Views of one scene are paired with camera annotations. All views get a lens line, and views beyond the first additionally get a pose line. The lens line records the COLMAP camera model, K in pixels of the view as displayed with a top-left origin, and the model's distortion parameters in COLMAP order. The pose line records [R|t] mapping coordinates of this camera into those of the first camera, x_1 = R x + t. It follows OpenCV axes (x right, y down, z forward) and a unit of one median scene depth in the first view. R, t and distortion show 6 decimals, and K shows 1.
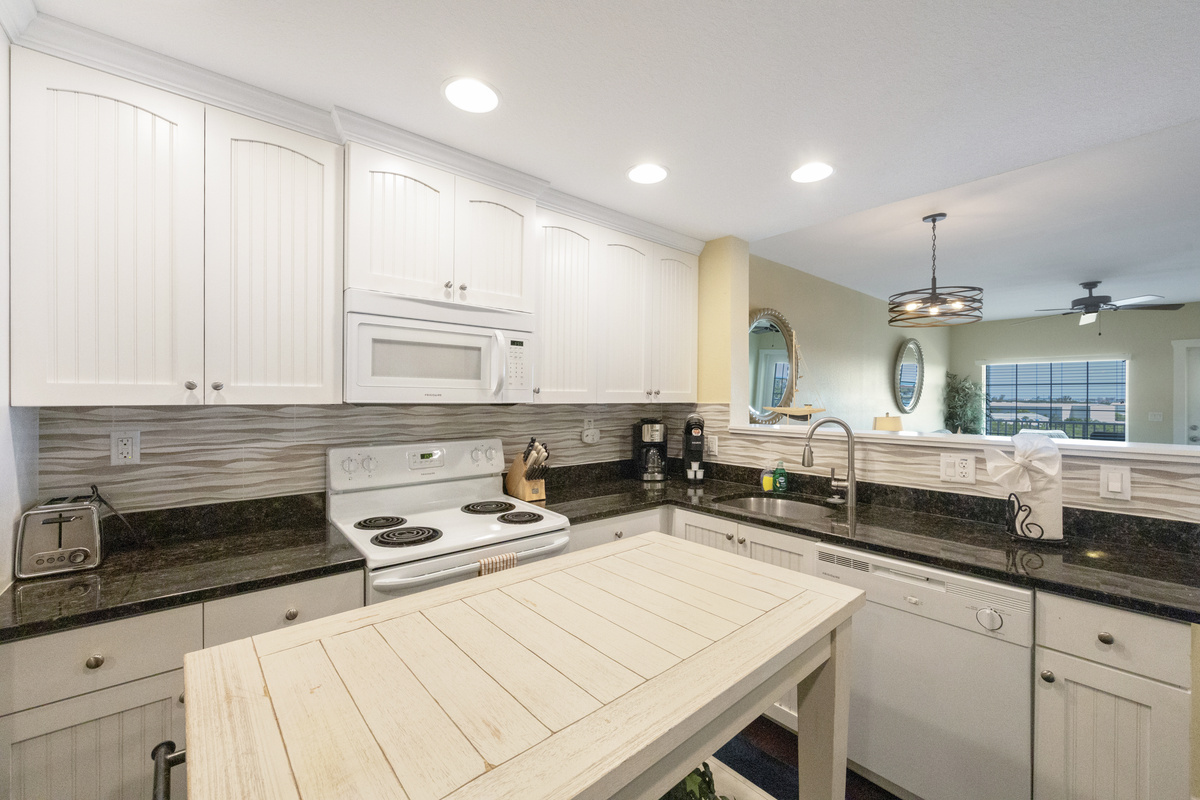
lens RADIAL K [[479.9, 0, 603.4], [0, 479.9, 399.9], [0, 0, 1]] dist [-0.001534, -0.000034]
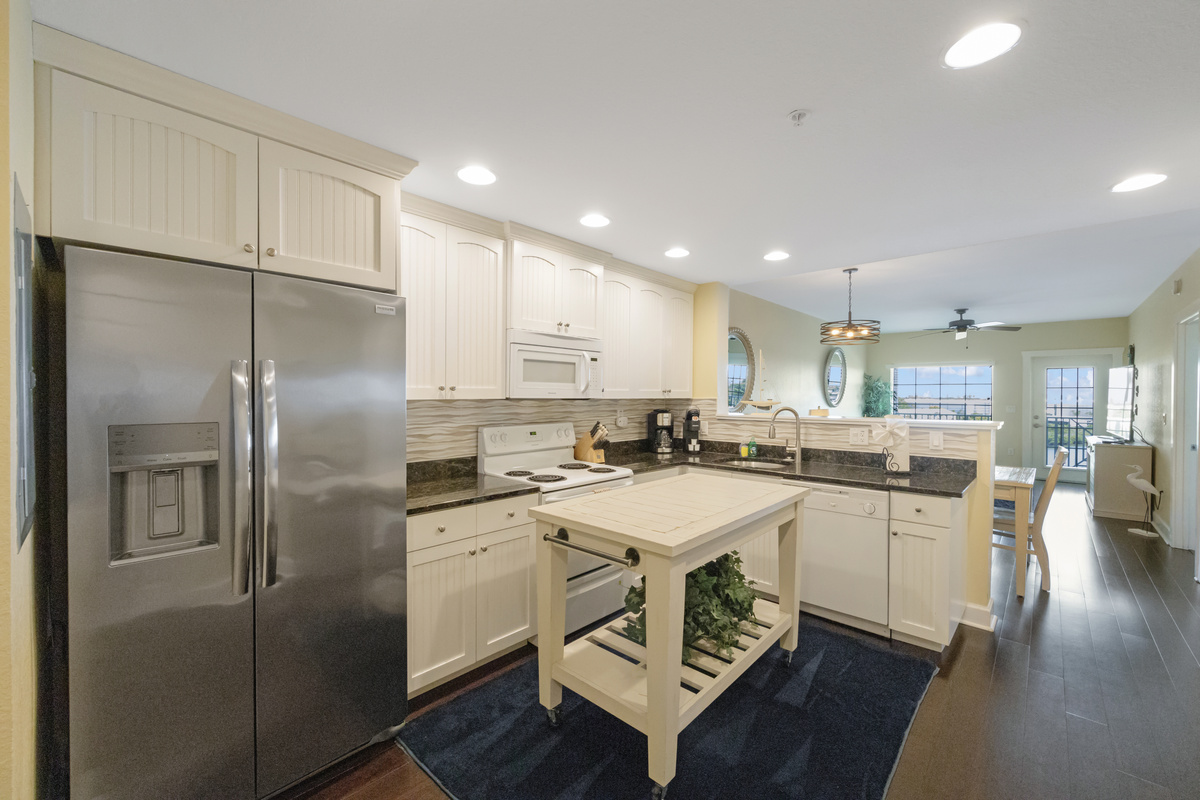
lens RADIAL K [[479.9, 0, 603.4], [0, 479.9, 399.9], [0, 0, 1]] dist [-0.001534, -0.000034]
pose [[0.993560, -0.001255, 0.113299, -0.257512], [0.000449, 0.999974, 0.007145, 0.000499], [-0.113305, -0.007048, 0.993535, -0.427516]]
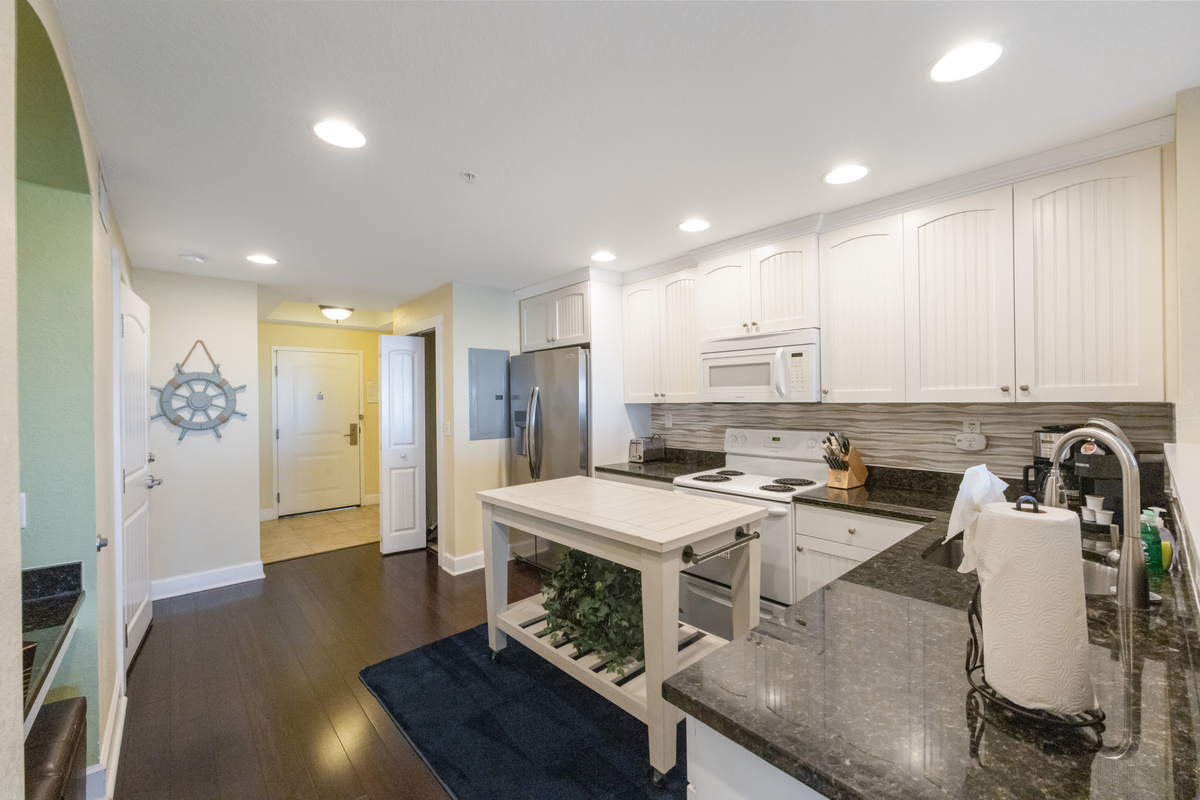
lens RADIAL K [[479.9, 0, 603.4], [0, 479.9, 399.9], [0, 0, 1]] dist [-0.001534, -0.000034]
pose [[0.024057, -0.004671, -0.999700, 0.848202], [0.006328, 0.999970, -0.004520, 0.002269], [0.999691, -0.006217, 0.024085, 0.362673]]
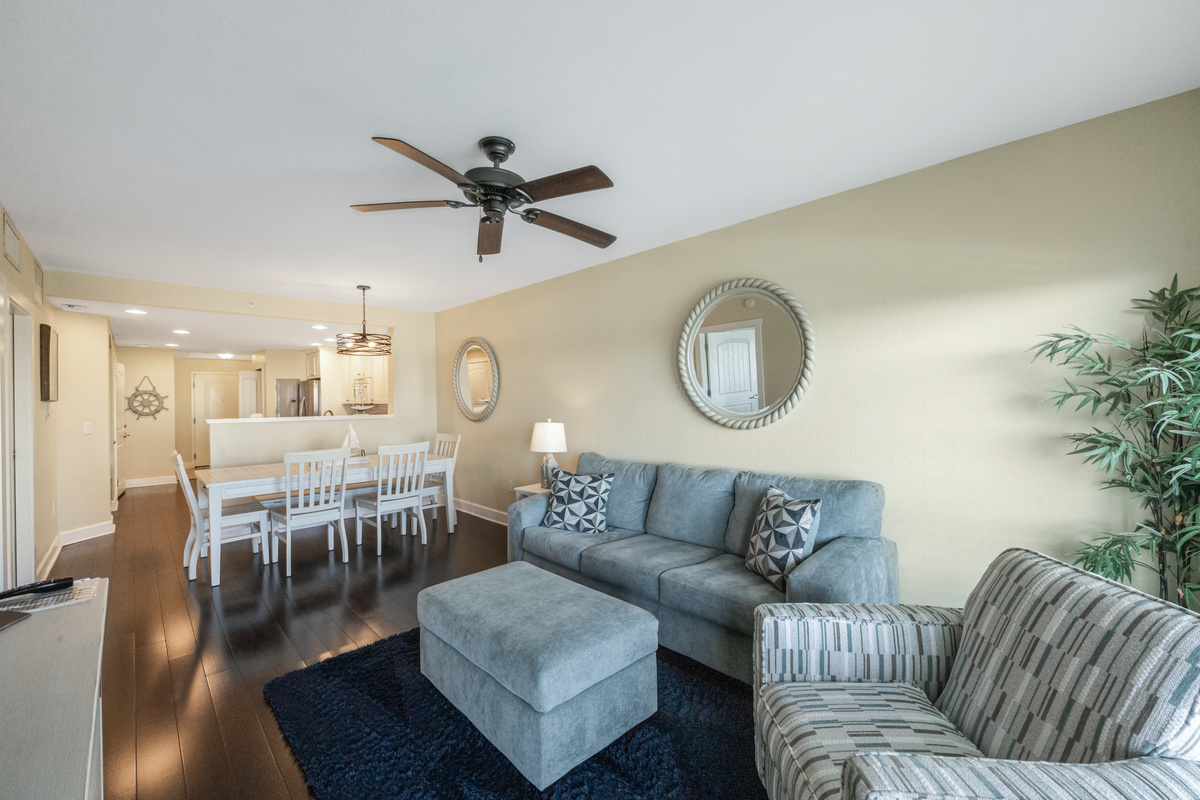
lens RADIAL K [[479.9, 0, 603.4], [0, 479.9, 399.9], [0, 0, 1]] dist [-0.001534, -0.000034]
pose [[0.067590, -0.001714, -0.997712, 2.758314], [0.005235, 0.999985, -0.001364, -0.006500], [0.997699, -0.005131, 0.067598, 1.994337]]
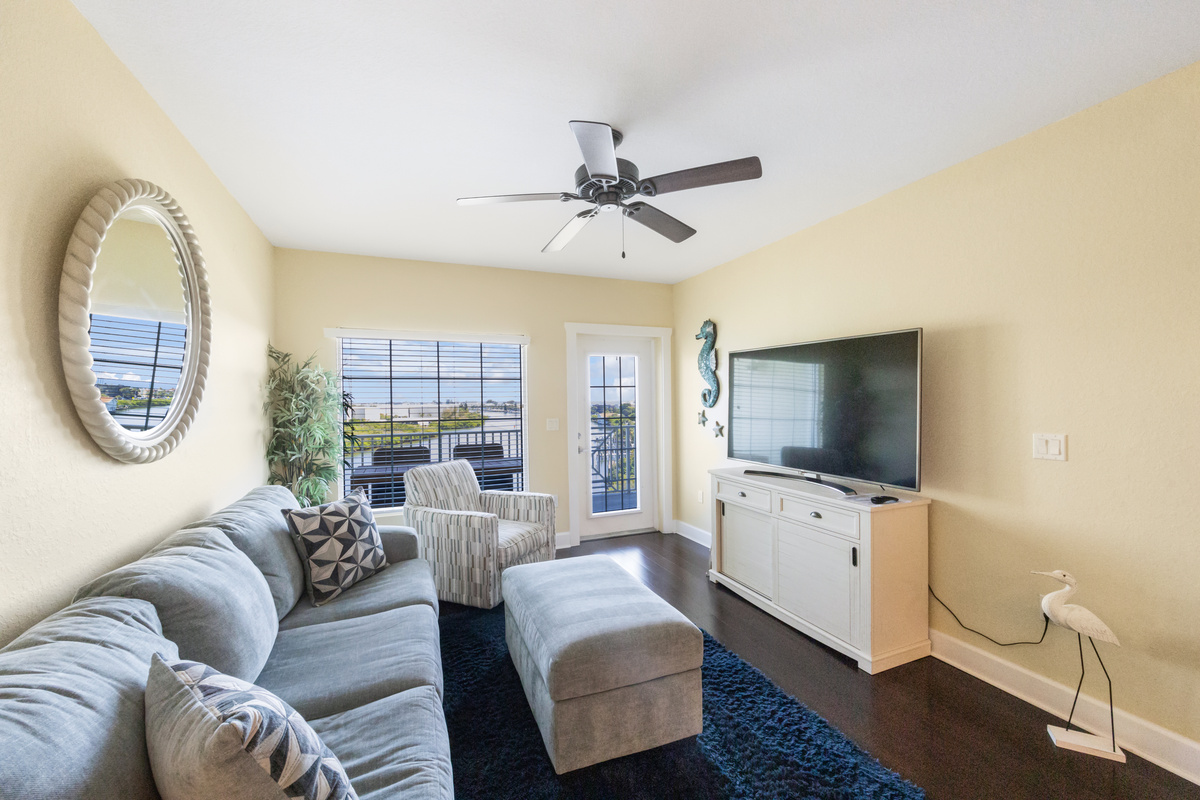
lens RADIAL K [[479.9, 0, 603.4], [0, 479.9, 399.9], [0, 0, 1]] dist [-0.001534, -0.000034]
pose [[0.309093, -0.007935, 0.950999, 1.110293], [0.019845, 0.999801, 0.001892, -0.004752], [-0.950825, 0.018288, 0.309189, 1.625300]]
